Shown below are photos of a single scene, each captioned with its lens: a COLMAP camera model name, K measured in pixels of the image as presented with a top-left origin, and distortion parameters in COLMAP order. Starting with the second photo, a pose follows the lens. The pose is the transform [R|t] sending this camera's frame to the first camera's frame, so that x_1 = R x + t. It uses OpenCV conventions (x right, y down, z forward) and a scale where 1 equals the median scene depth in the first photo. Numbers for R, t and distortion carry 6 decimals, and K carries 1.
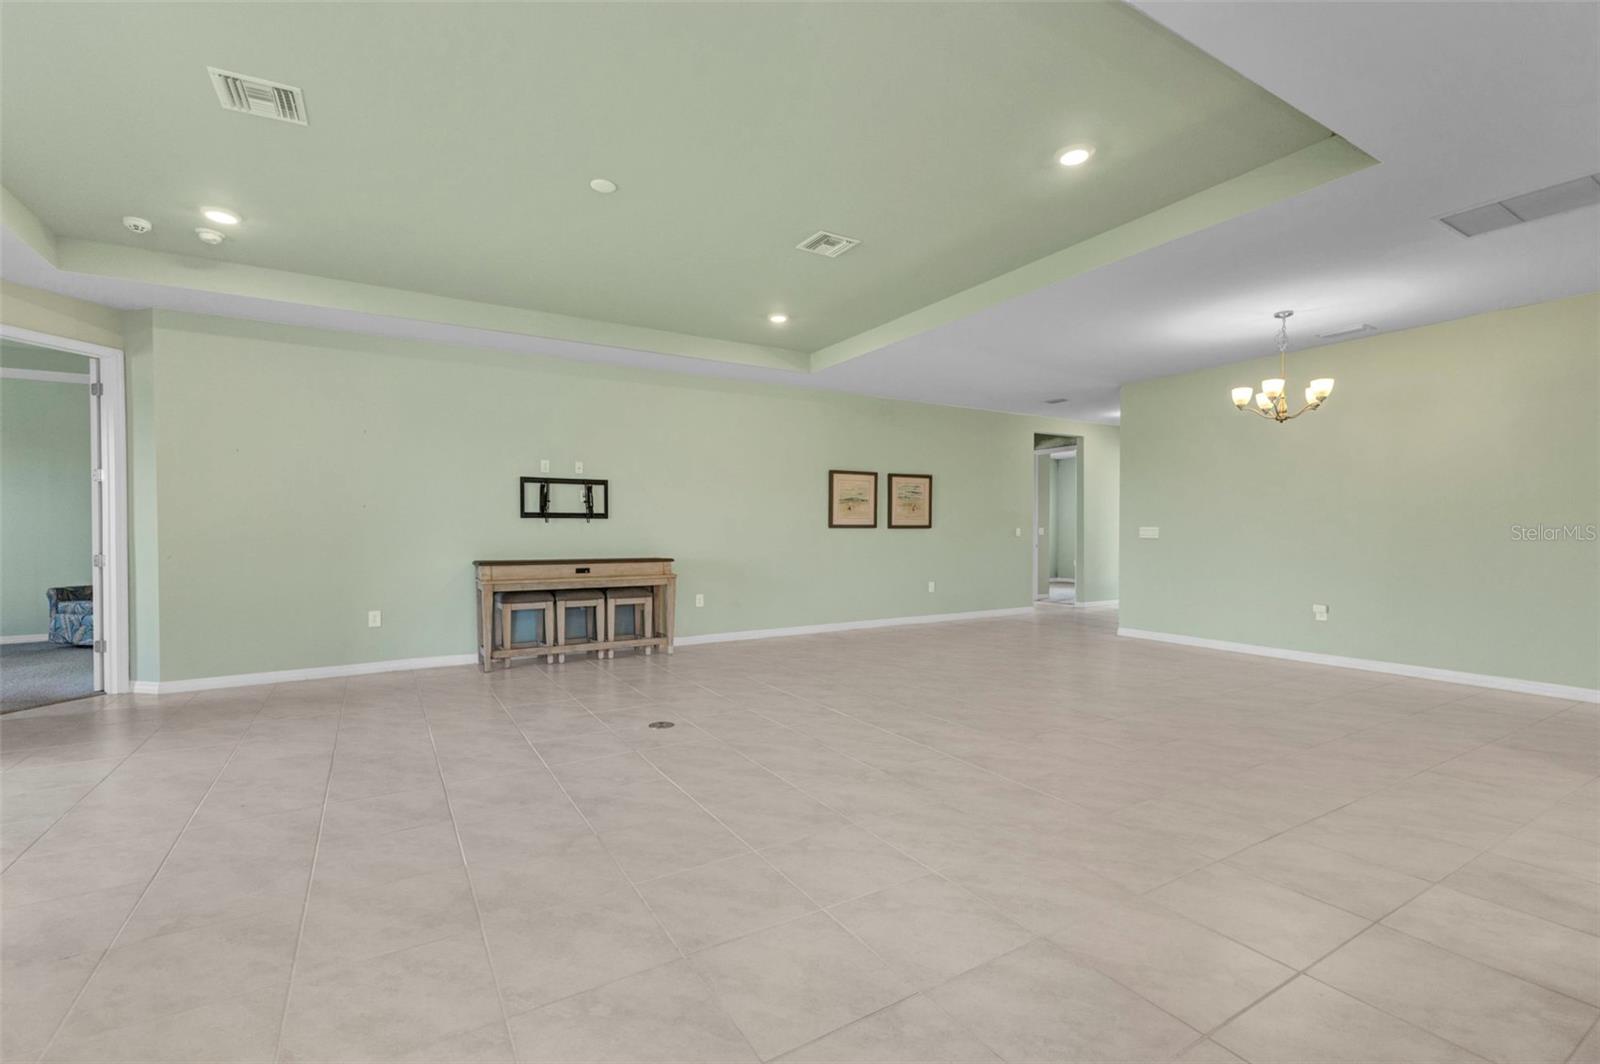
lens RADIAL K [[699.6, 0, 790.6], [0, 699.6, 537.6], [0, 0, 1]] dist [0.010522, -0.001319]
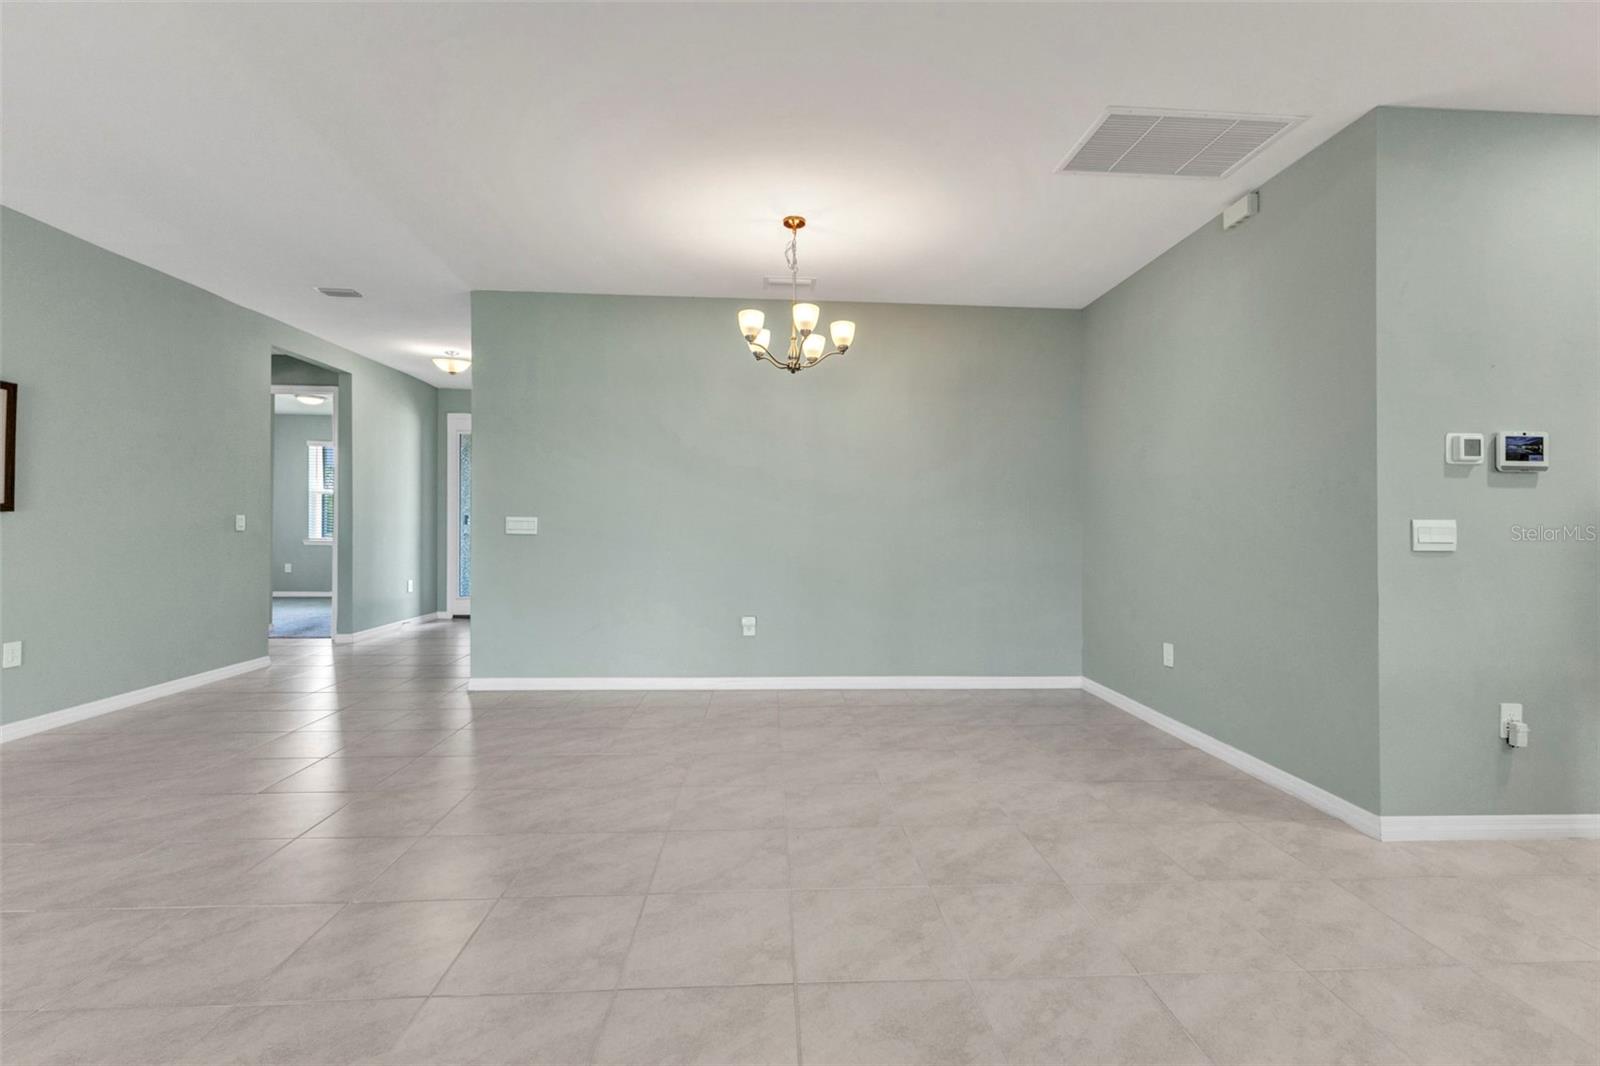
lens RADIAL K [[699.6, 0, 810.9], [0, 699.6, 524.5], [0, 0, 1]] dist [0.010522, -0.001319]
pose [[0.456365, 0.004939, 0.889779, 0.055280], [-0.000581, 0.999986, -0.005252, -0.004814], [-0.889793, 0.001880, 0.456361, 0.467297]]
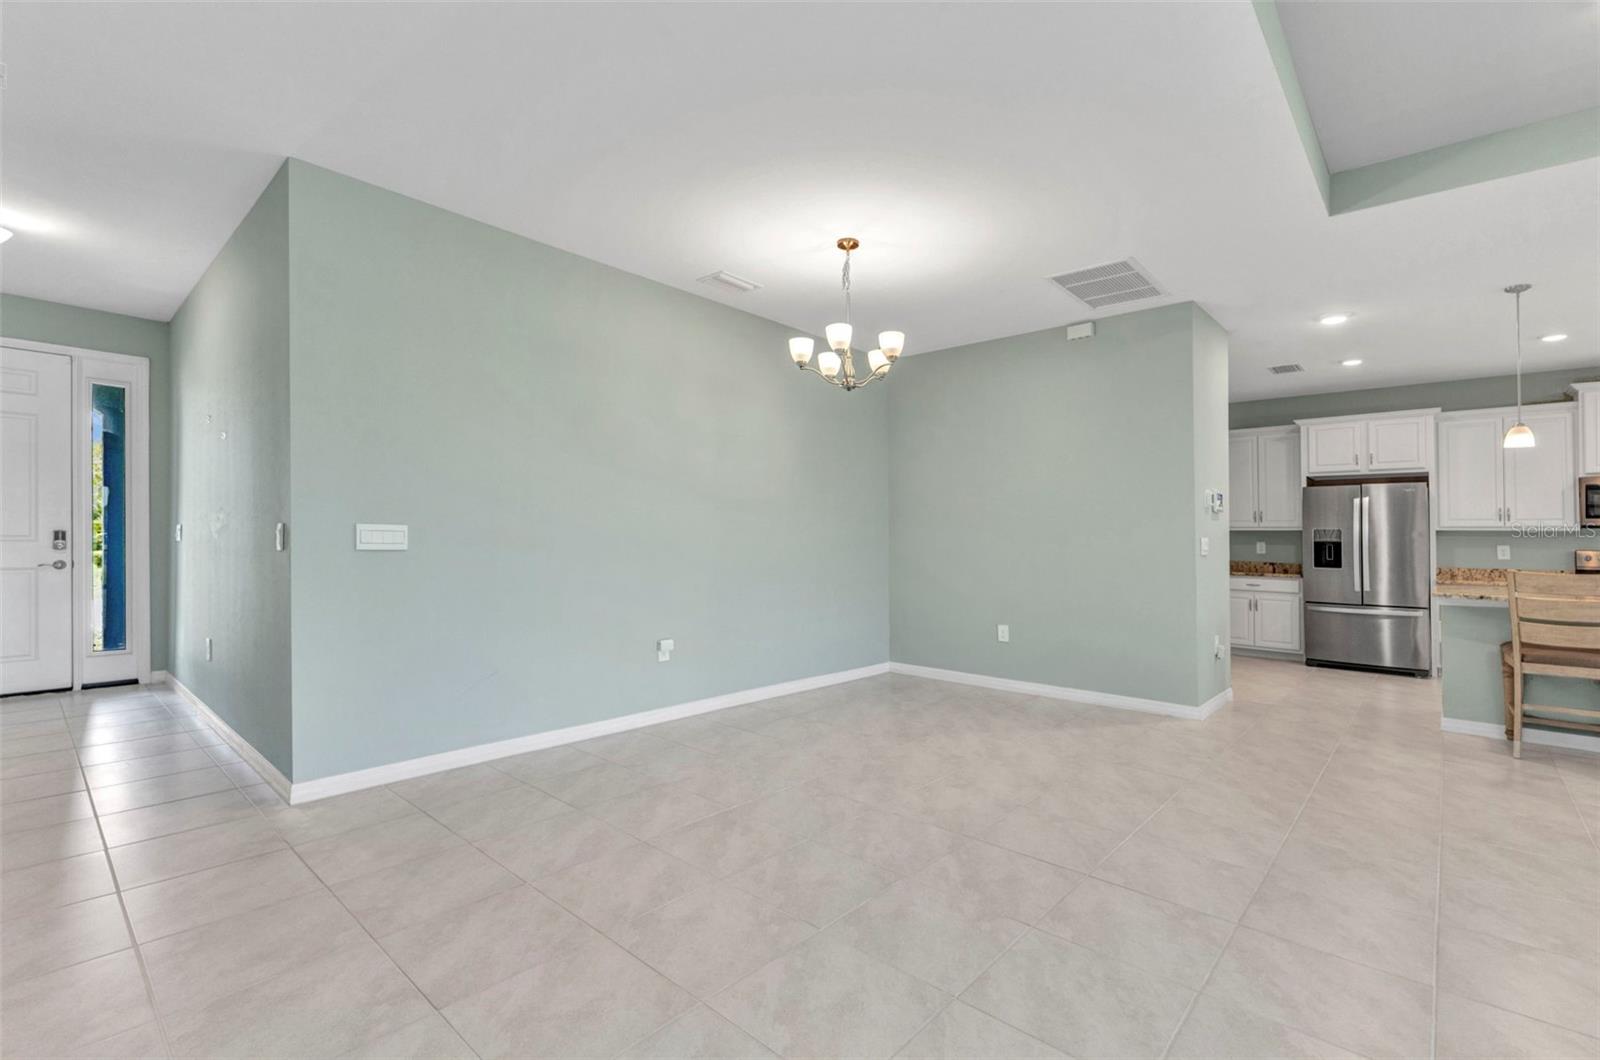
lens RADIAL K [[699.6, 0, 803.2], [0, 699.6, 537.3], [0, 0, 1]] dist [0.010522, -0.001319]
pose [[-0.297983, 0.000376, 0.954571, 0.015500], [-0.004438, 0.999989, -0.001779, -0.007277], [-0.954561, -0.004767, -0.297978, 0.888803]]
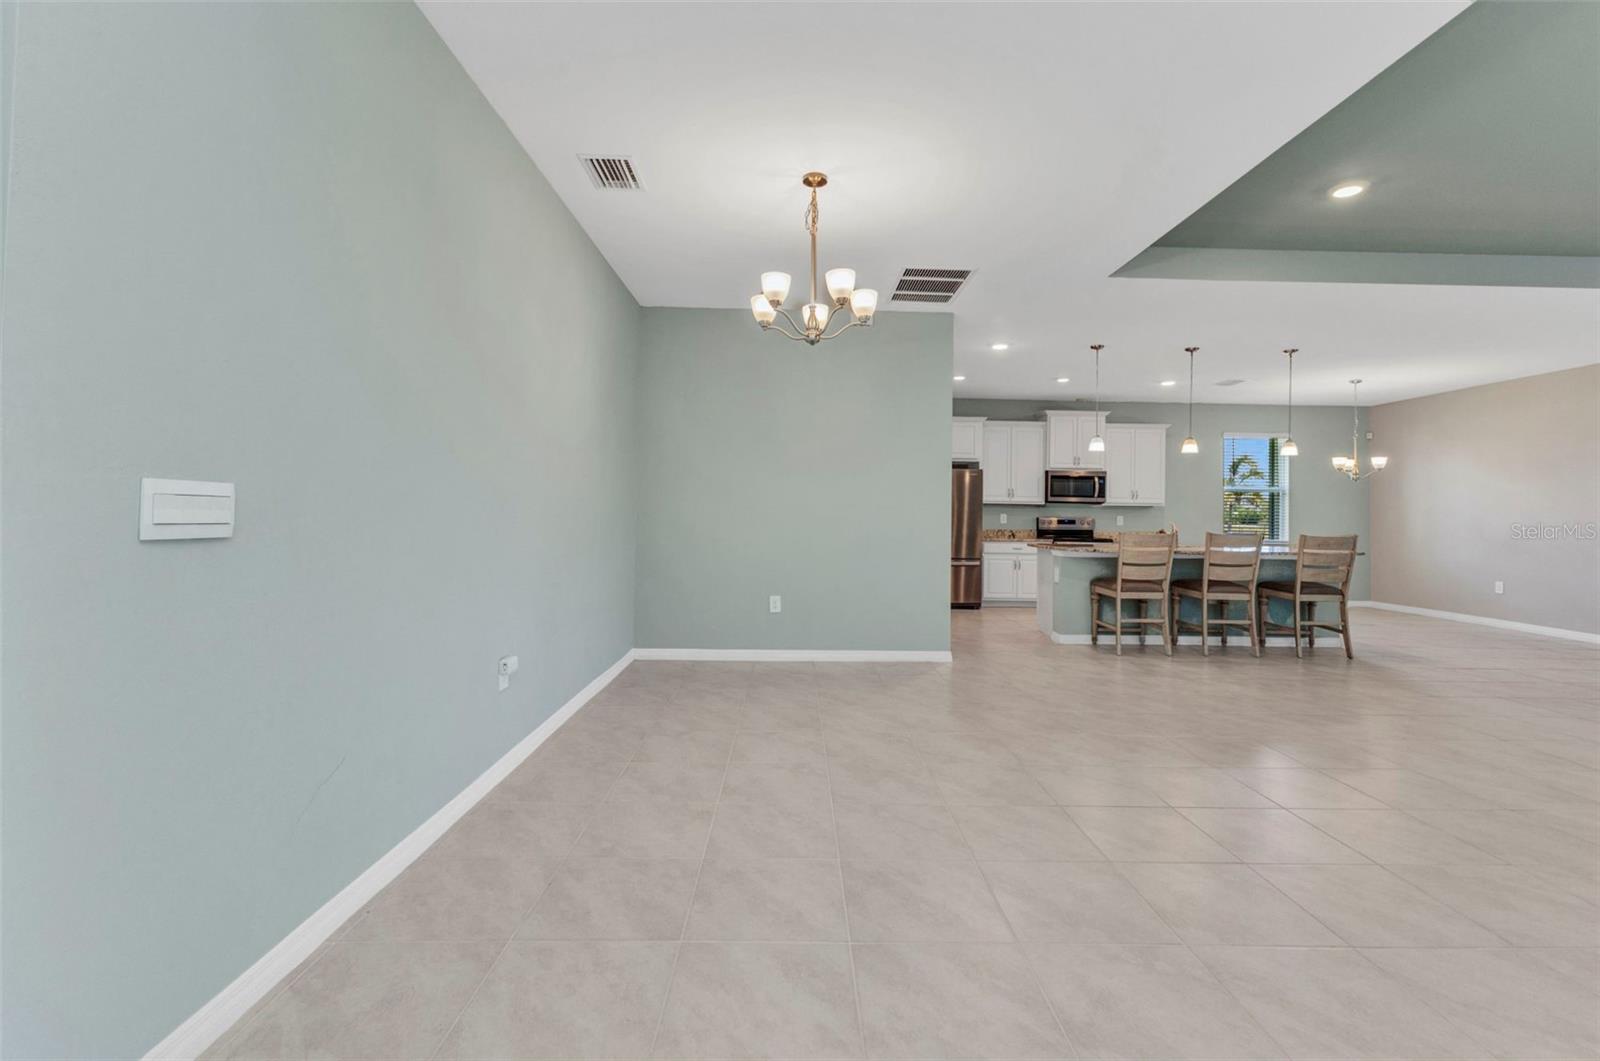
lens RADIAL K [[699.6, 0, 786.3], [0, 699.6, 488.5], [0, 0, 1]] dist [0.010522, -0.001319]
pose [[-0.862931, 0.006447, 0.505281, 0.274184], [-0.009170, 0.999554, -0.028413, -0.008780], [-0.505239, -0.029152, -0.862487, 1.096807]]
